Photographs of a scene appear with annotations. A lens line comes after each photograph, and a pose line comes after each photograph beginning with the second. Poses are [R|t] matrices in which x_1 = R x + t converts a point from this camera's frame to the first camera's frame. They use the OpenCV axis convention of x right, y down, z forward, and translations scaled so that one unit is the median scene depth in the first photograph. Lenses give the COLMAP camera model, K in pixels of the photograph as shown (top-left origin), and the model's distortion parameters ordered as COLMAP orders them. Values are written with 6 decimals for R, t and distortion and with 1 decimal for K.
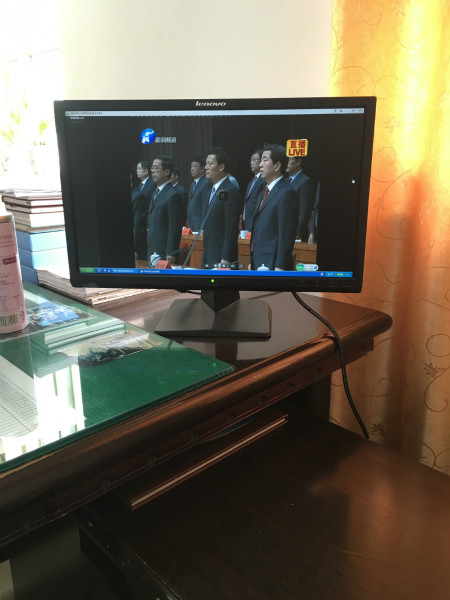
lens RADIAL K [[520.0, 0, 225.7], [0, 520.0, 301.2], [0, 0, 1]] dist [0.077754, -0.087822]
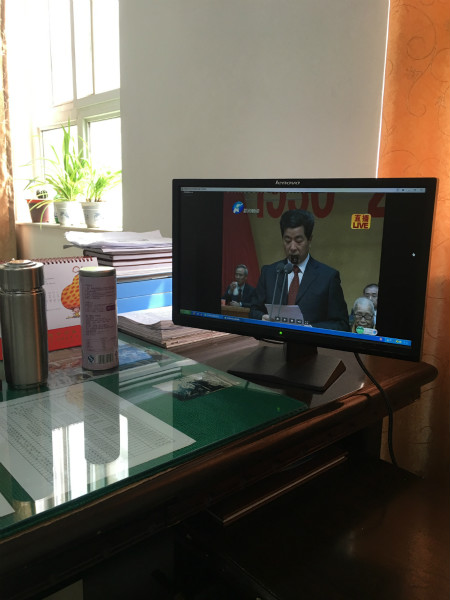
lens RADIAL K [[520.0, 0, 227.2], [0, 520.0, 301.7], [0, 0, 1]] dist [0.077754, -0.087822]
pose [[0.999223, 0.033248, -0.021158, -0.107000], [-0.035145, 0.994694, -0.096693, 0.012188], [0.017831, 0.097362, 0.995089, -0.128936]]
